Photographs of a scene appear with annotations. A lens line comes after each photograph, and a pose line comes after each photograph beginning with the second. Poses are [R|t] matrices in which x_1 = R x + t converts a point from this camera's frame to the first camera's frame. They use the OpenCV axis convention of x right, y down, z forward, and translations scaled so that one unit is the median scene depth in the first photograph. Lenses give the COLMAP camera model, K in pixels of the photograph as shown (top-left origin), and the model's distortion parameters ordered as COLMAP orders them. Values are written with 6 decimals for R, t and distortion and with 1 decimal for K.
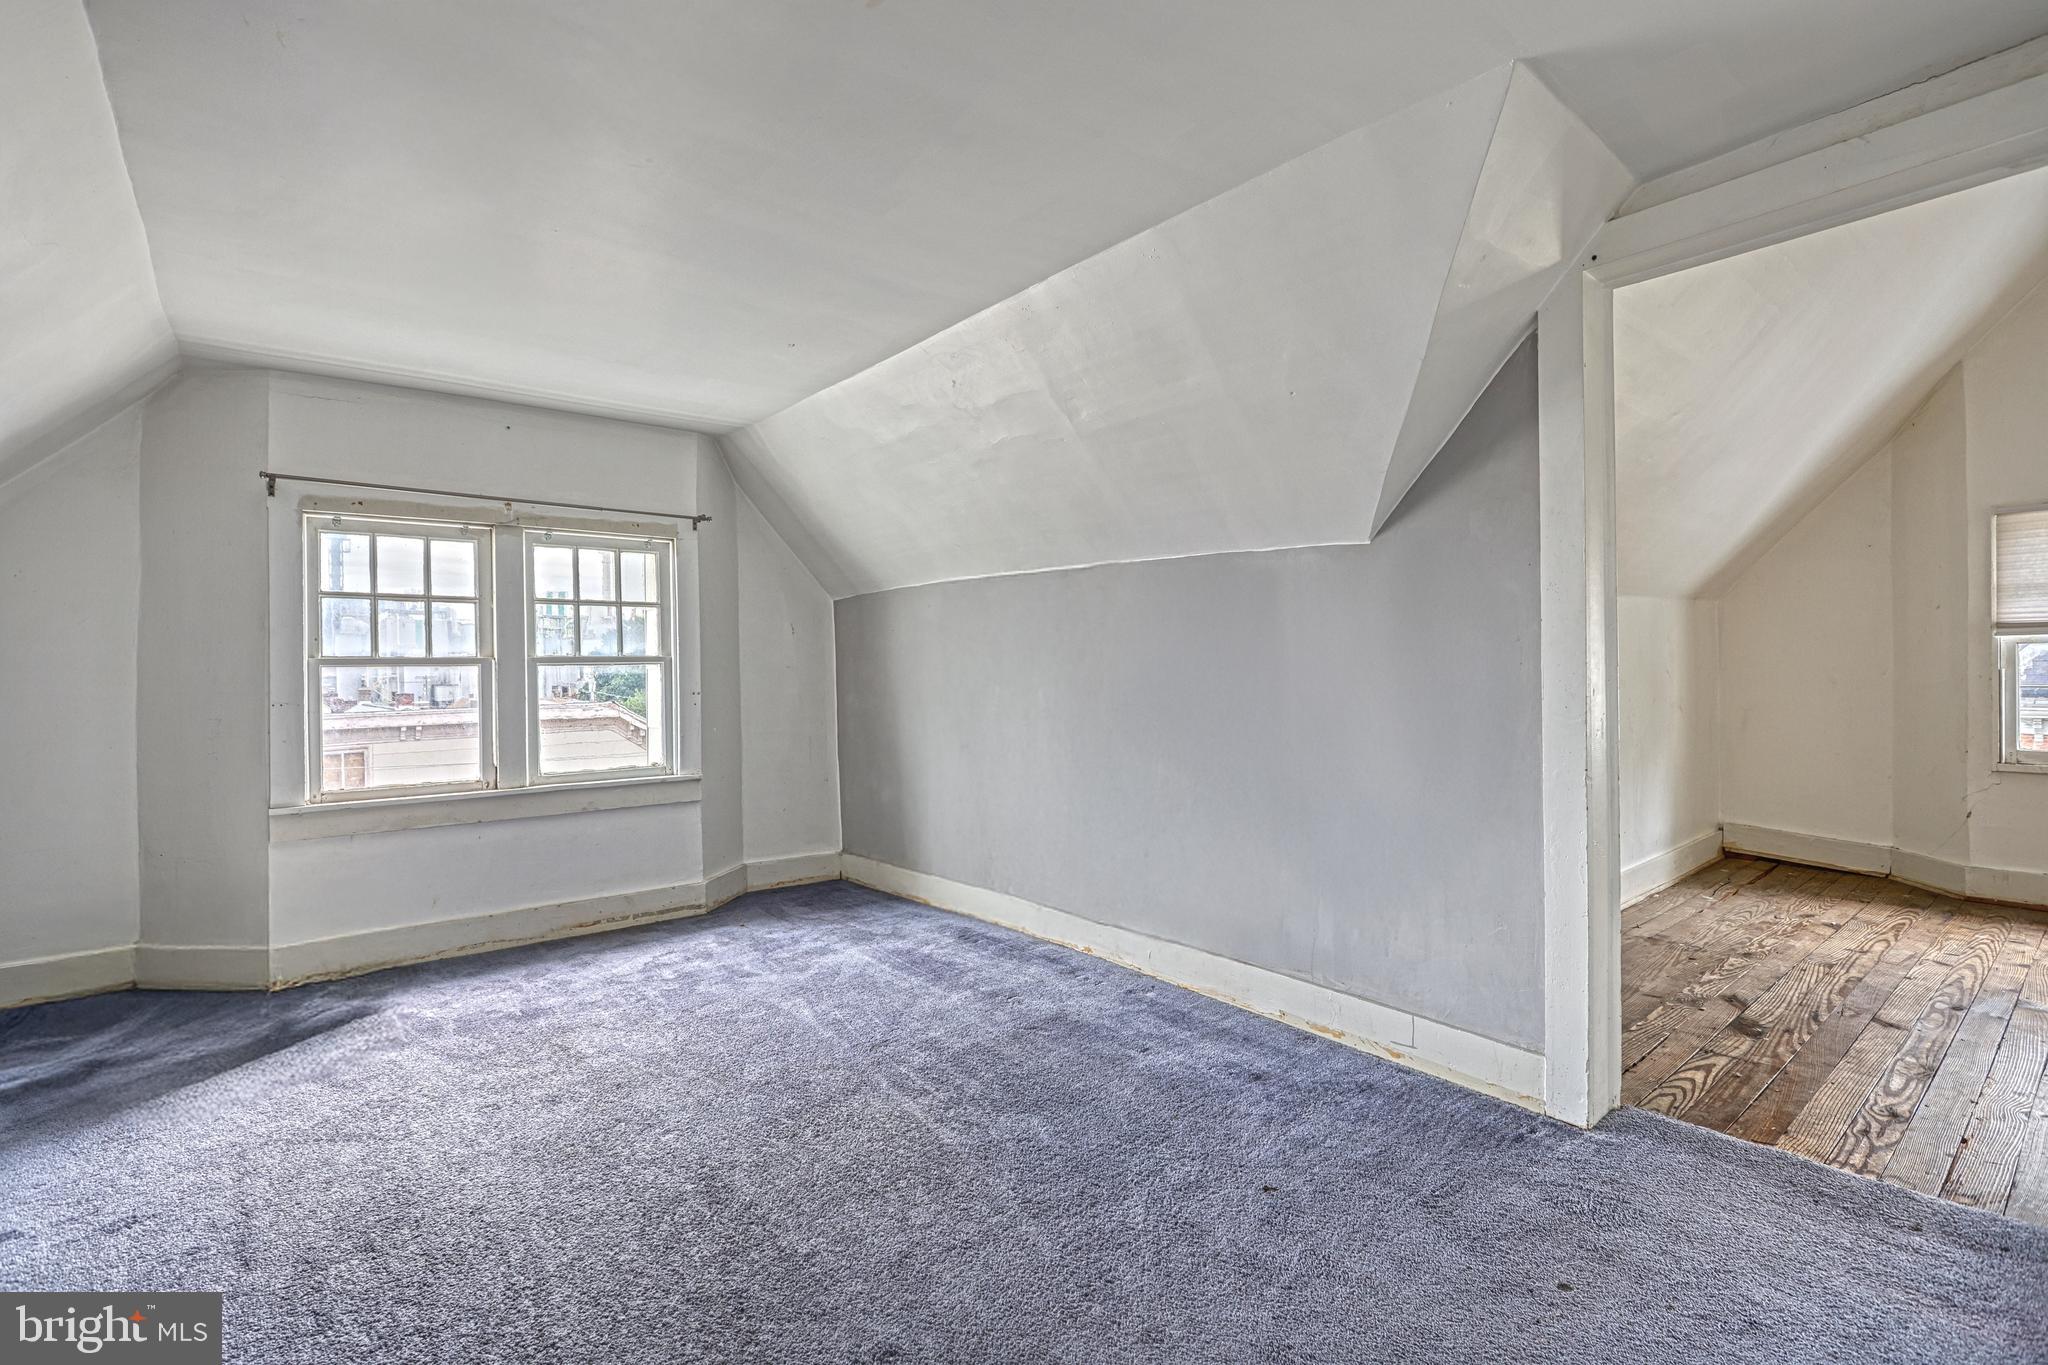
lens RADIAL K [[945.3, 0, 1024.0], [0, 945.3, 682.5], [0, 0, 1]] dist [0.000383, 0.000338]
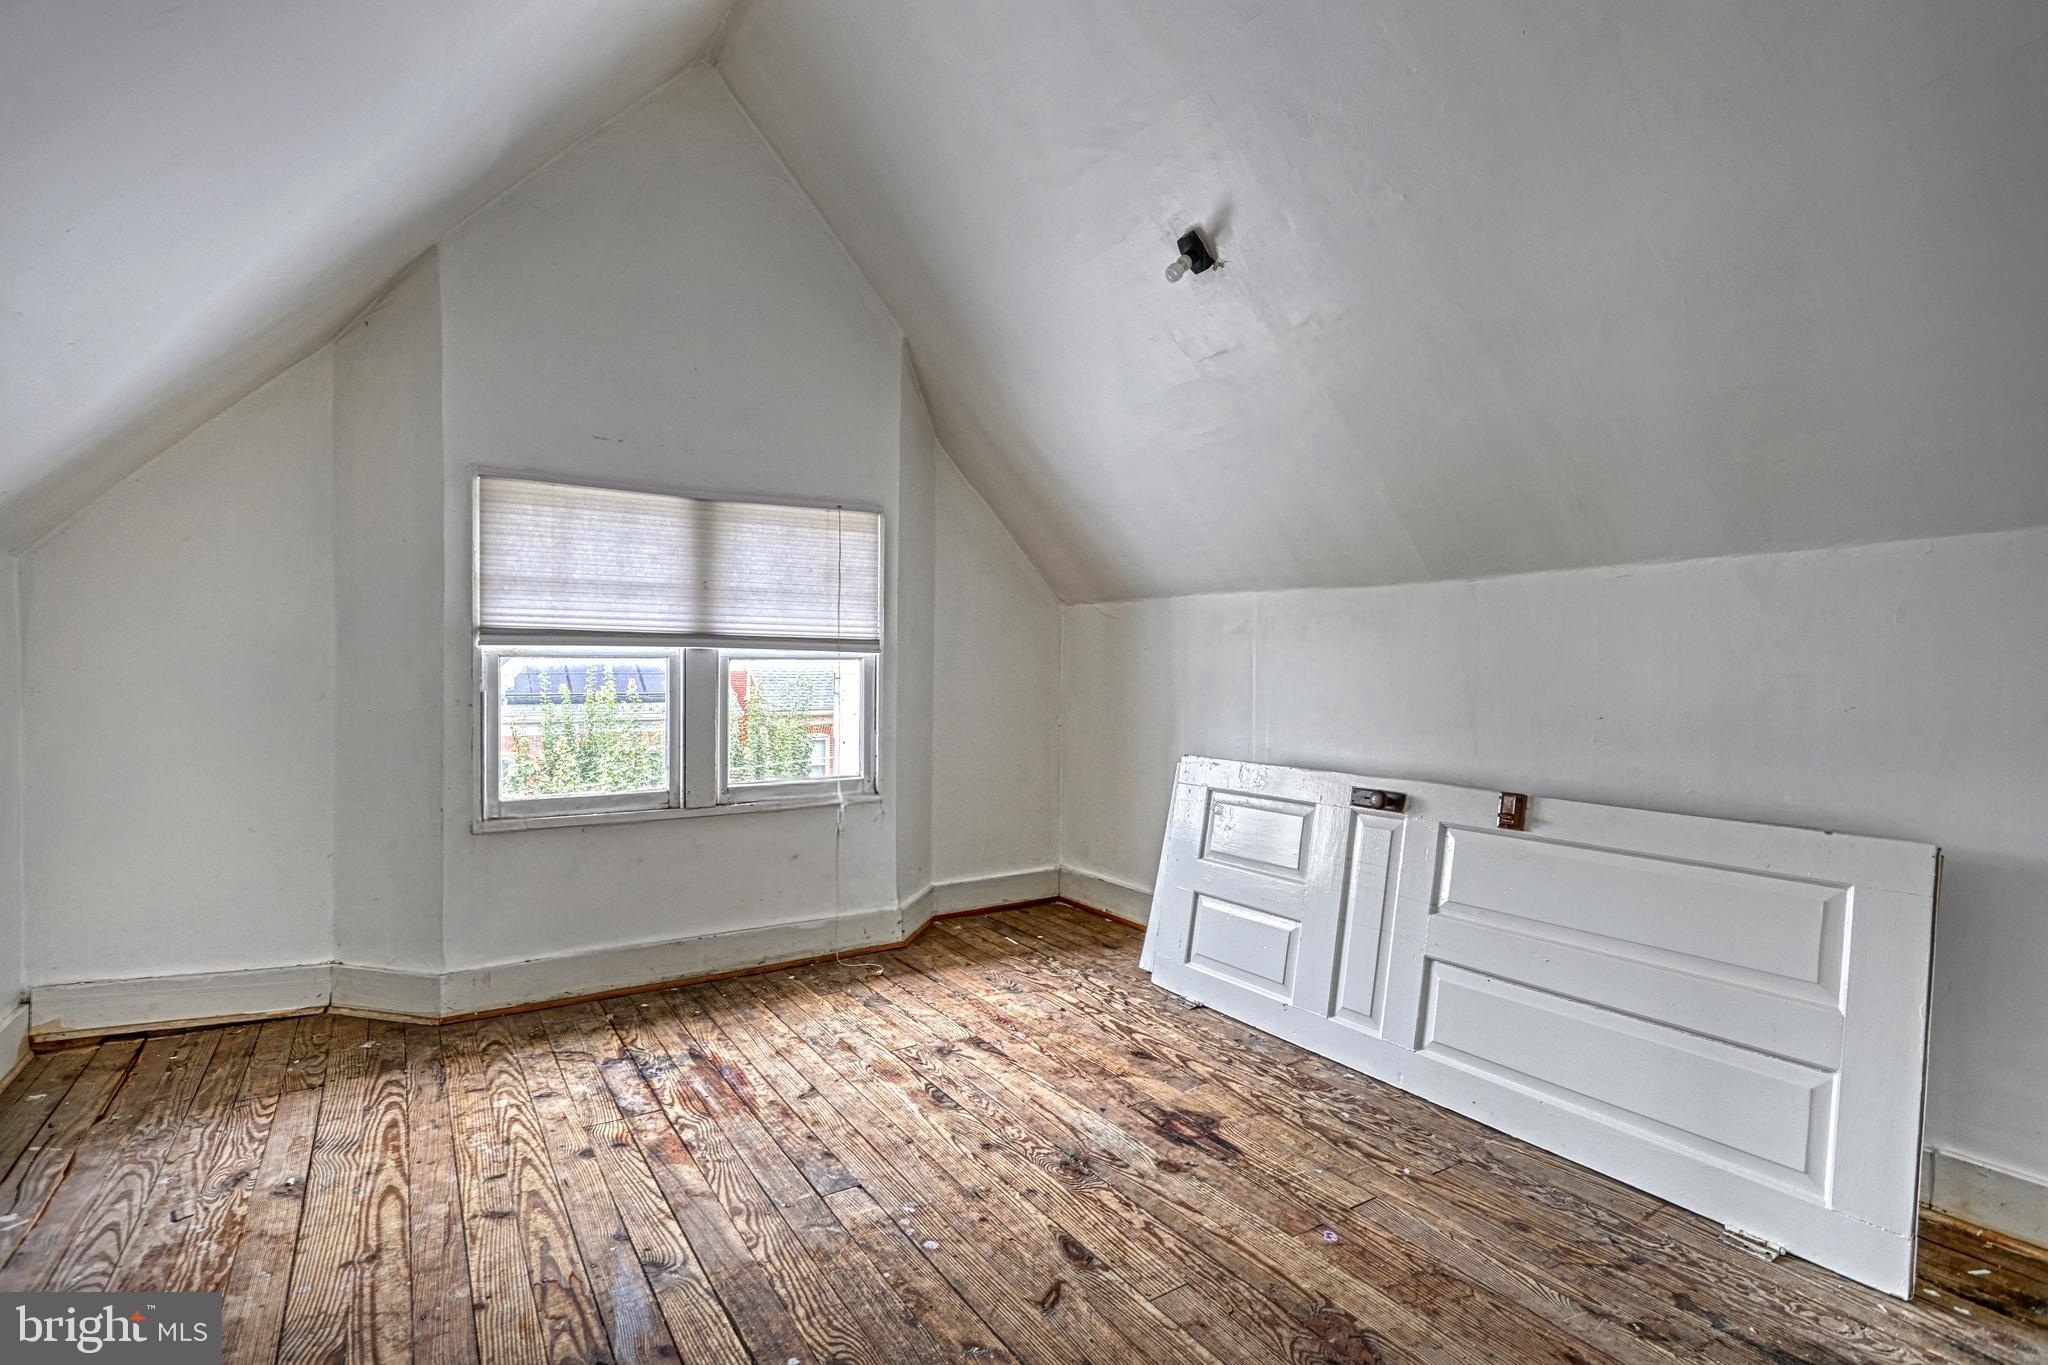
lens RADIAL K [[972.0, 0, 1038.9], [0, 972.0, 678.4], [0, 0, 1]] dist [-0.004915, 0.001045]
pose [[0.095348, 0.005931, 0.995426, 0.332972], [0.008602, 0.999940, -0.006782, -0.015305], [-0.995407, 0.009210, 0.095292, 0.502431]]
